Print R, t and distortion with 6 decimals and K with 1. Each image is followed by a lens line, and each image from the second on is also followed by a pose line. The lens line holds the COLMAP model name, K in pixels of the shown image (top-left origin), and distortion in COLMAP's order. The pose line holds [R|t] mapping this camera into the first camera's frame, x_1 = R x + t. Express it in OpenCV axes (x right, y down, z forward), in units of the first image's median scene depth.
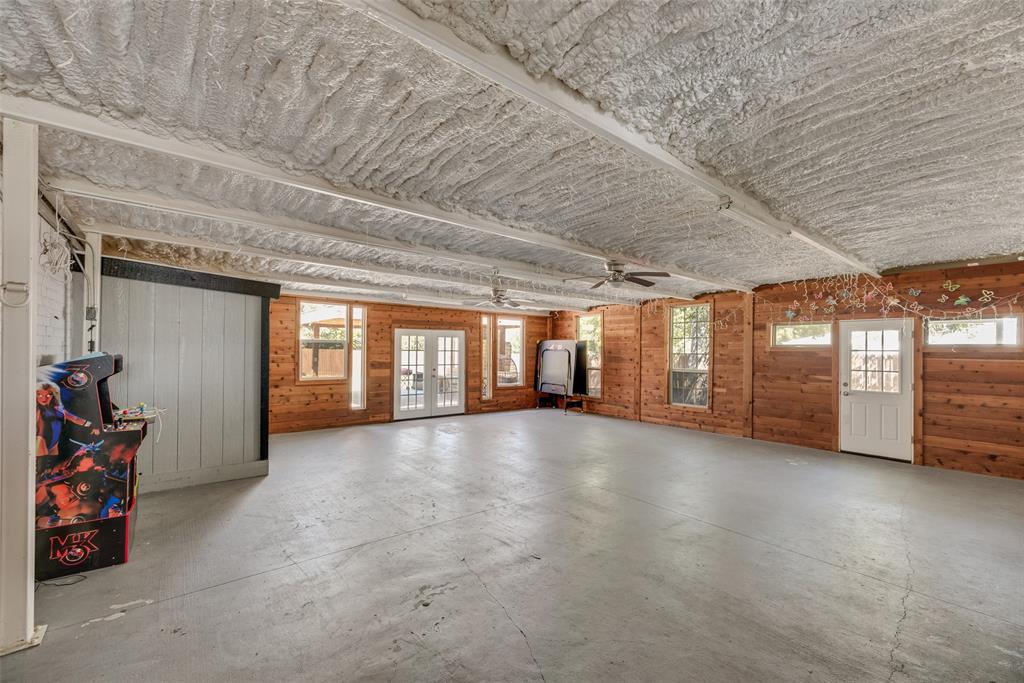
lens RADIAL K [[418.6, 0, 518.0], [0, 418.6, 343.7], [0, 0, 1]] dist [-0.000842, -0.000037]
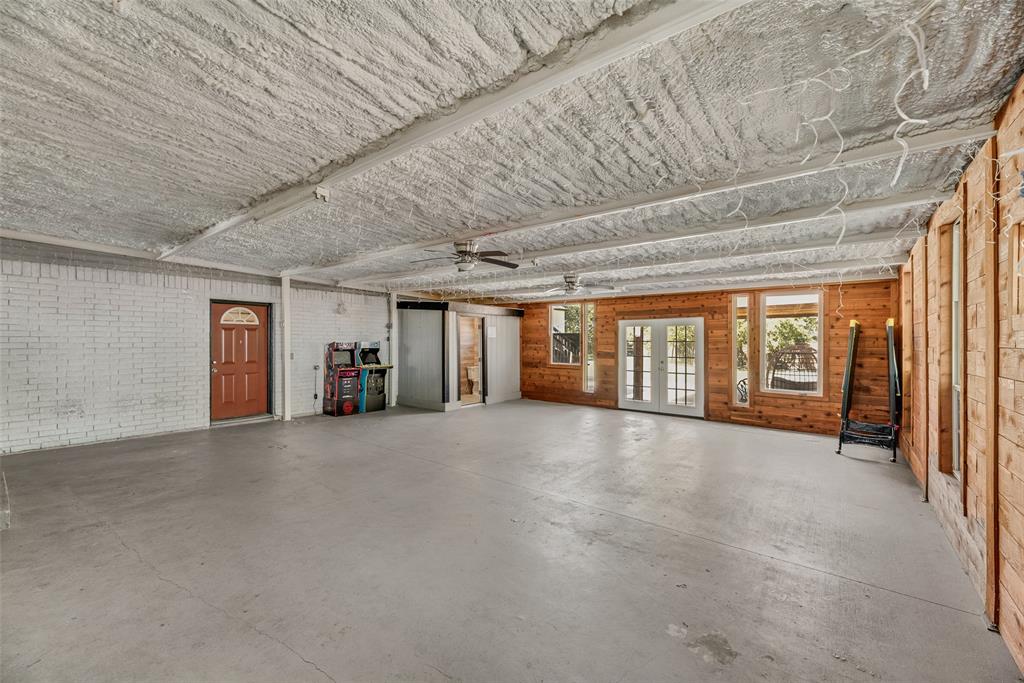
lens RADIAL K [[418.6, 0, 514.8], [0, 418.6, 342.8], [0, 0, 1]] dist [-0.000842, -0.000037]
pose [[0.216821, -0.006620, -0.976189, 0.660232], [0.009209, 0.999946, -0.004736, 0.021655], [0.976168, -0.007963, 0.216870, 0.513355]]
